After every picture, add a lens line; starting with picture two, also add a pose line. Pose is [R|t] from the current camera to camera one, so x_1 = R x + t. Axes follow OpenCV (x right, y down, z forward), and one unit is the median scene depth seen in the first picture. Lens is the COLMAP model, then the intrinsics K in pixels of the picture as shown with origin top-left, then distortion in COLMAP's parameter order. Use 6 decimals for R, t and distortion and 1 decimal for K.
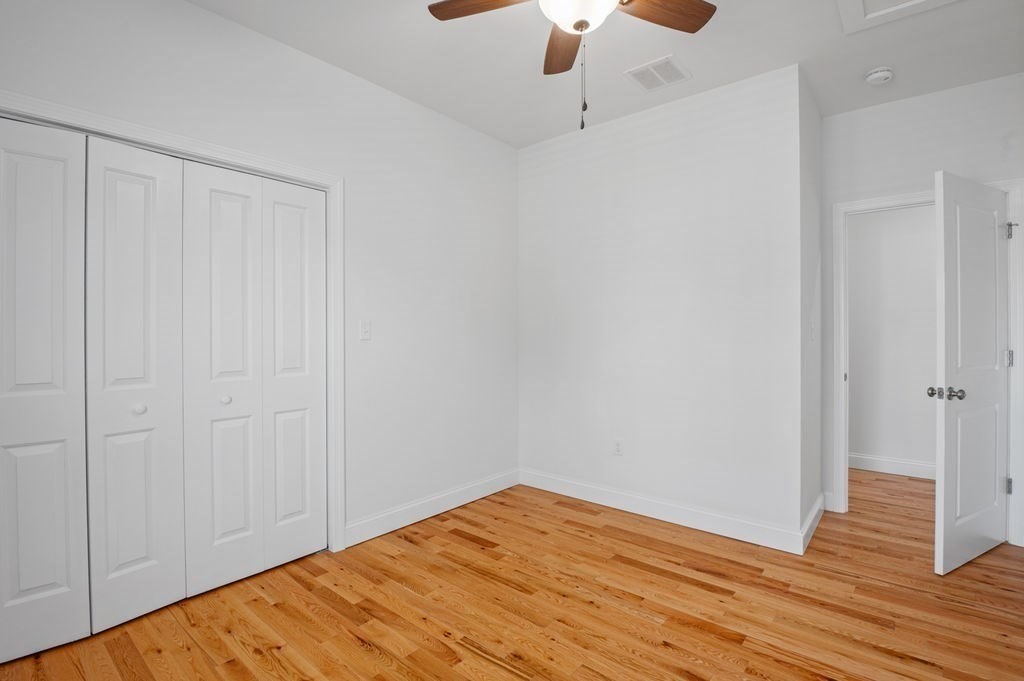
lens RADIAL K [[490.4, 0, 504.3], [0, 490.4, 334.9], [0, 0, 1]] dist [-0.026345, 0.001067]
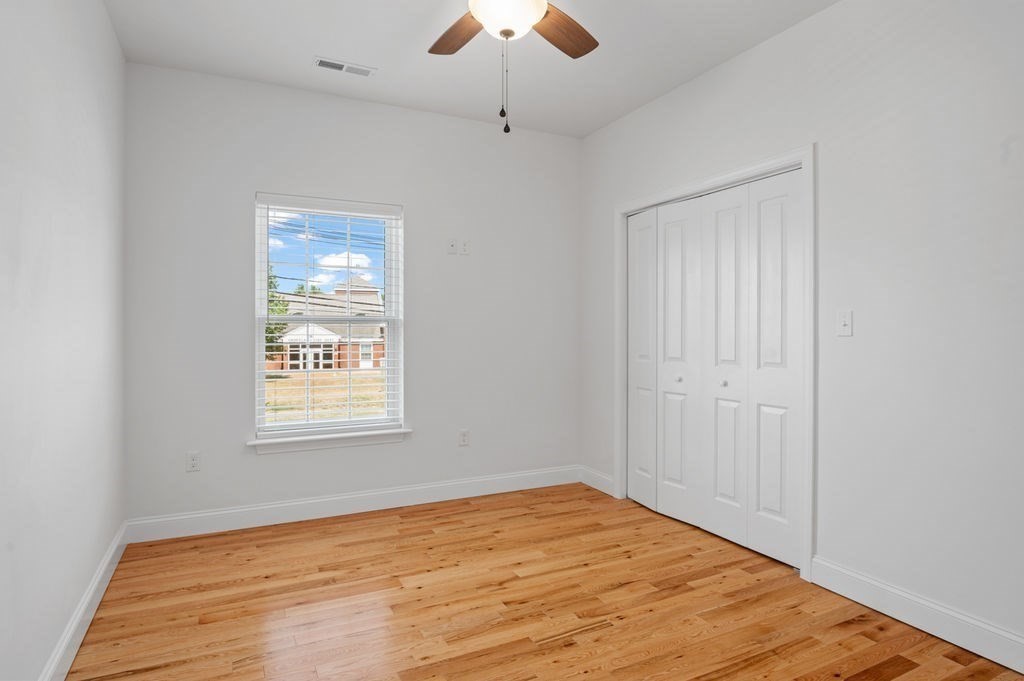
lens RADIAL K [[561.3, 0, 502.6], [0, 561.3, 335.7], [0, 0, 1]] dist [-0.020632, -0.005481]
pose [[-0.403335, 0.013399, -0.914954, 0.945841], [-0.004958, 0.999846, 0.016828, -0.003364], [0.915039, 0.011323, -0.403206, 1.104268]]
